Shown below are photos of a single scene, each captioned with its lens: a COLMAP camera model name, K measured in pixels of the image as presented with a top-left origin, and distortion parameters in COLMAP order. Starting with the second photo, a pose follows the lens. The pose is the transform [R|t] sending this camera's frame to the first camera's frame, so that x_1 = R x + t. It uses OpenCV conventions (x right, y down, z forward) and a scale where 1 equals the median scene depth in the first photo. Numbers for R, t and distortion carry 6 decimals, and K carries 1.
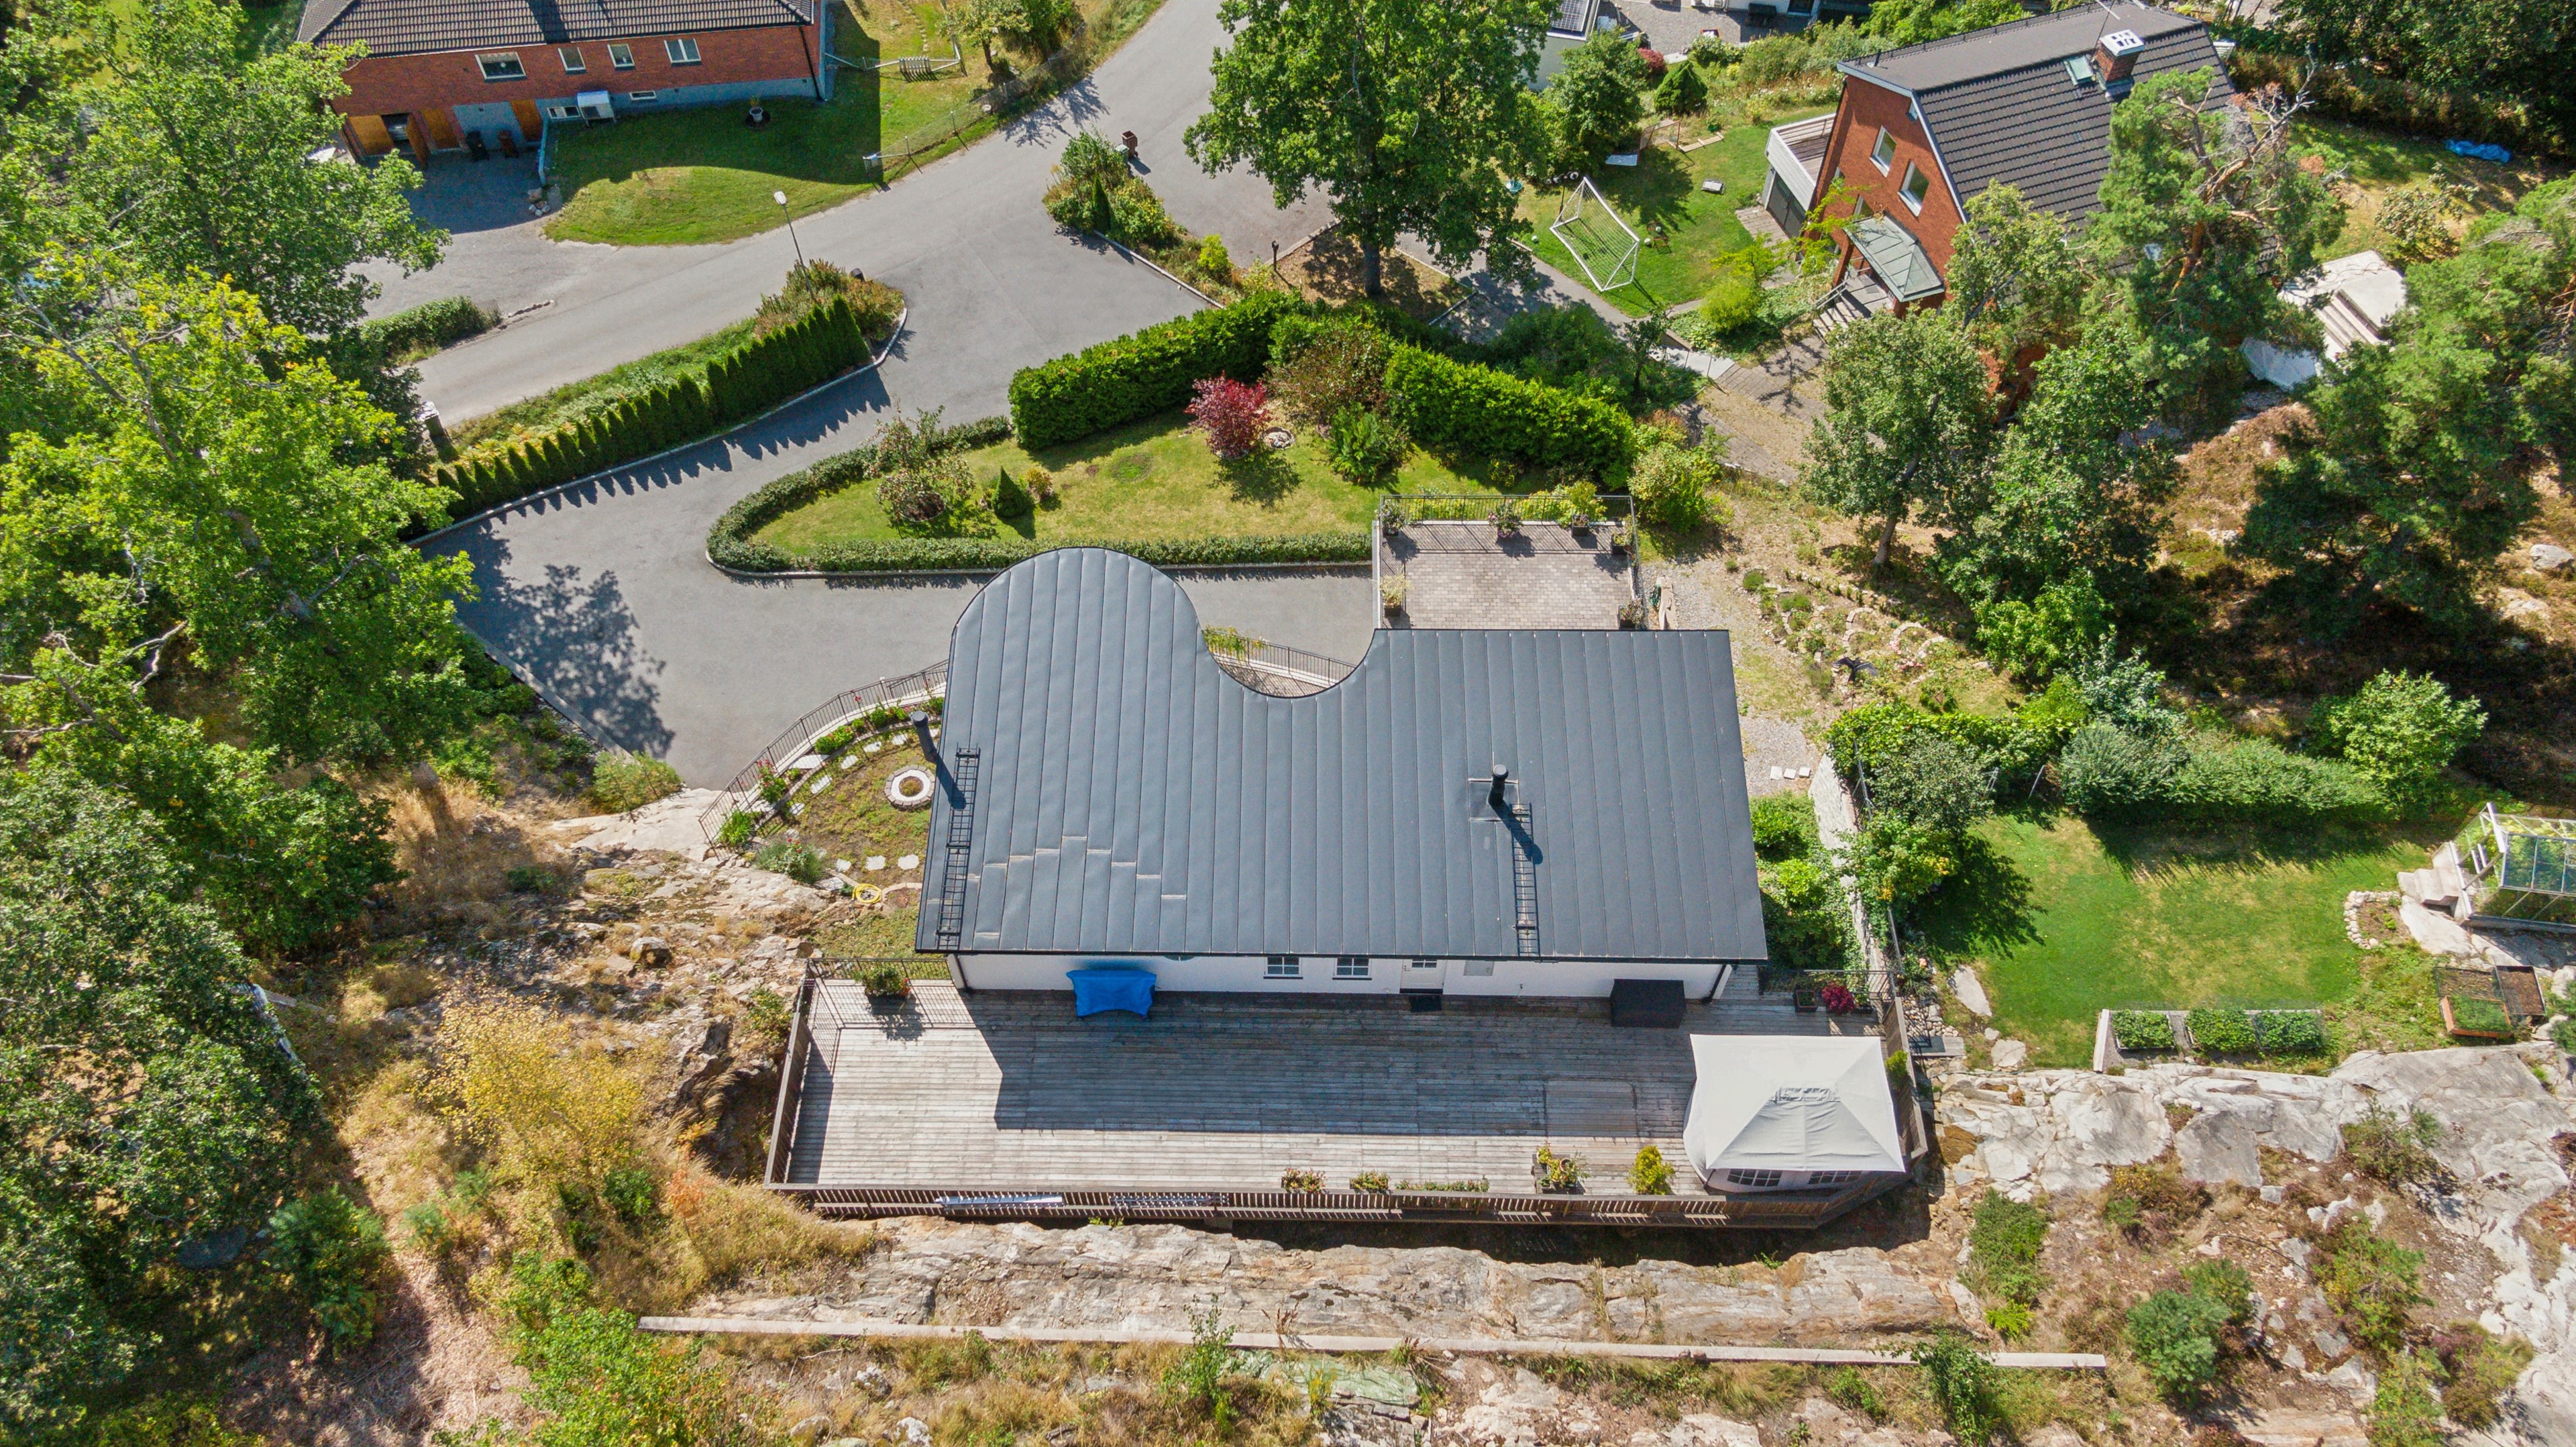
lens RADIAL K [[1807.8, 0, 1280.6], [0, 1807.8, 683.4], [0, 0, 1]] dist [0.020288, -0.002197]
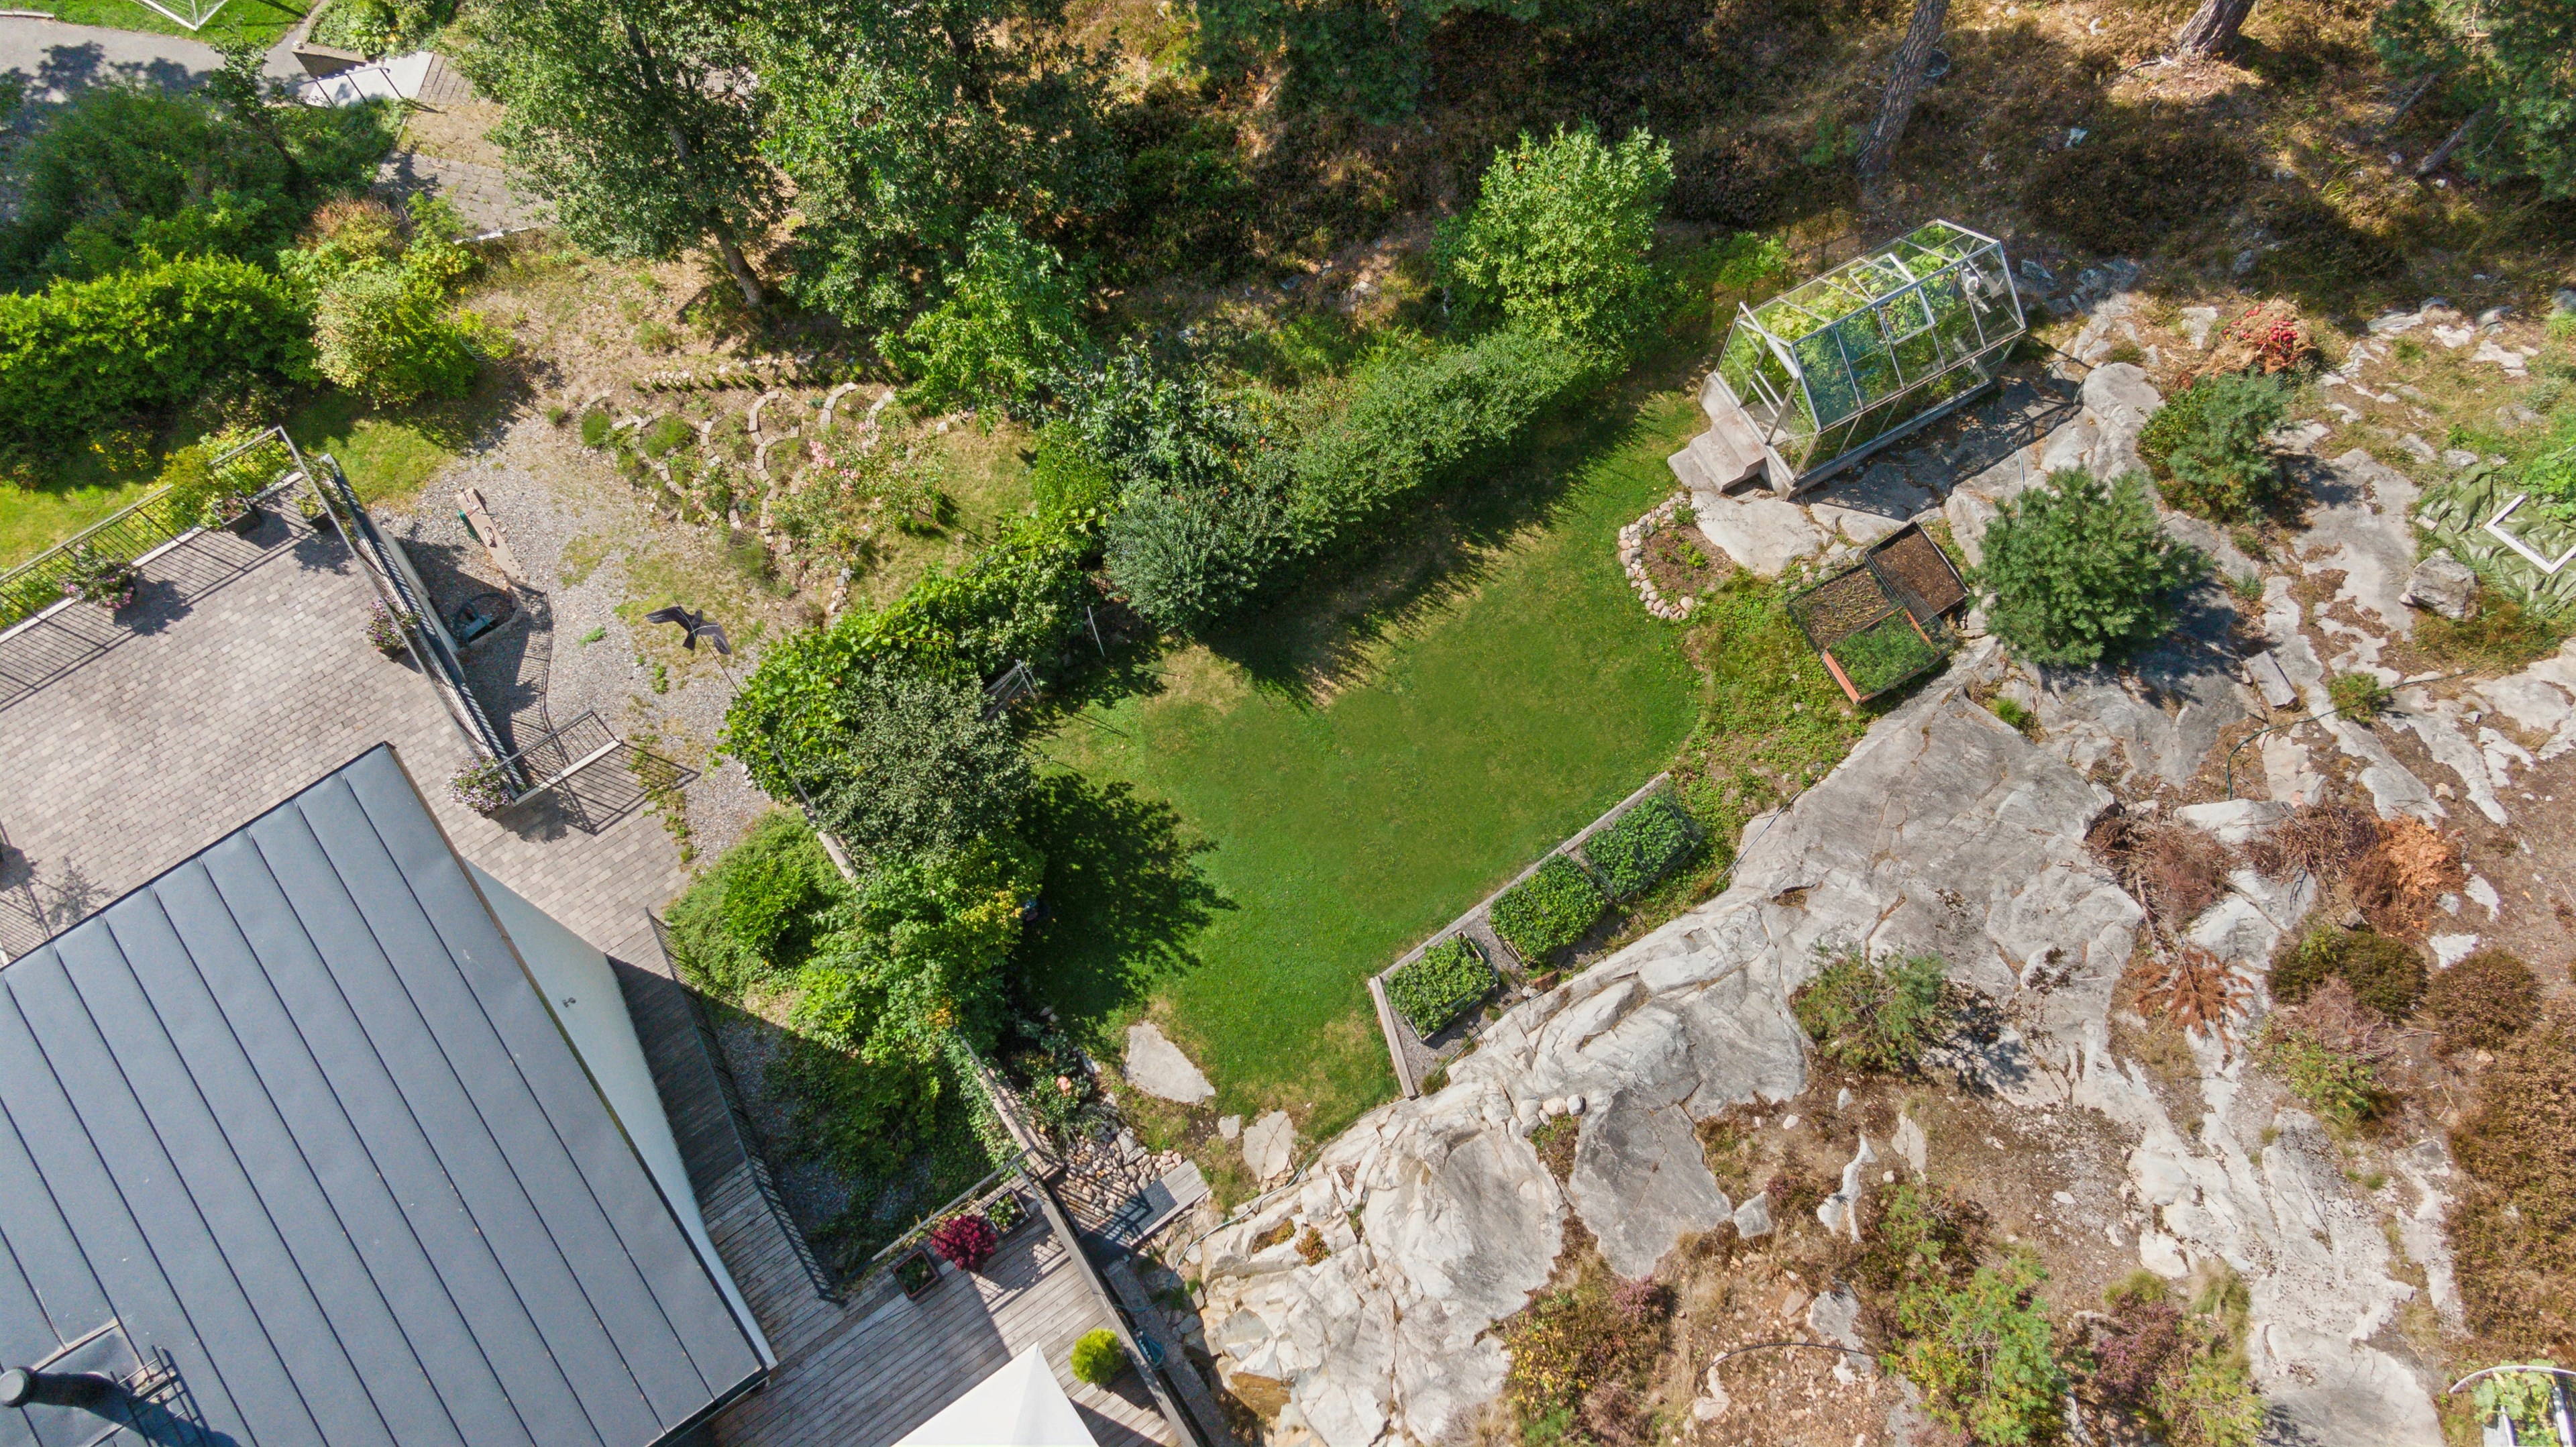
lens RADIAL K [[1859.9, 0, 1232.4], [0, 1859.9, 692.4], [0, 0, 1]] dist [0.100368, -0.150898]
pose [[0.813781, -0.545458, 0.200590, 0.344389], [0.488843, 0.829100, 0.271342, -0.066313], [-0.314315, -0.122756, 0.941349, 0.477016]]
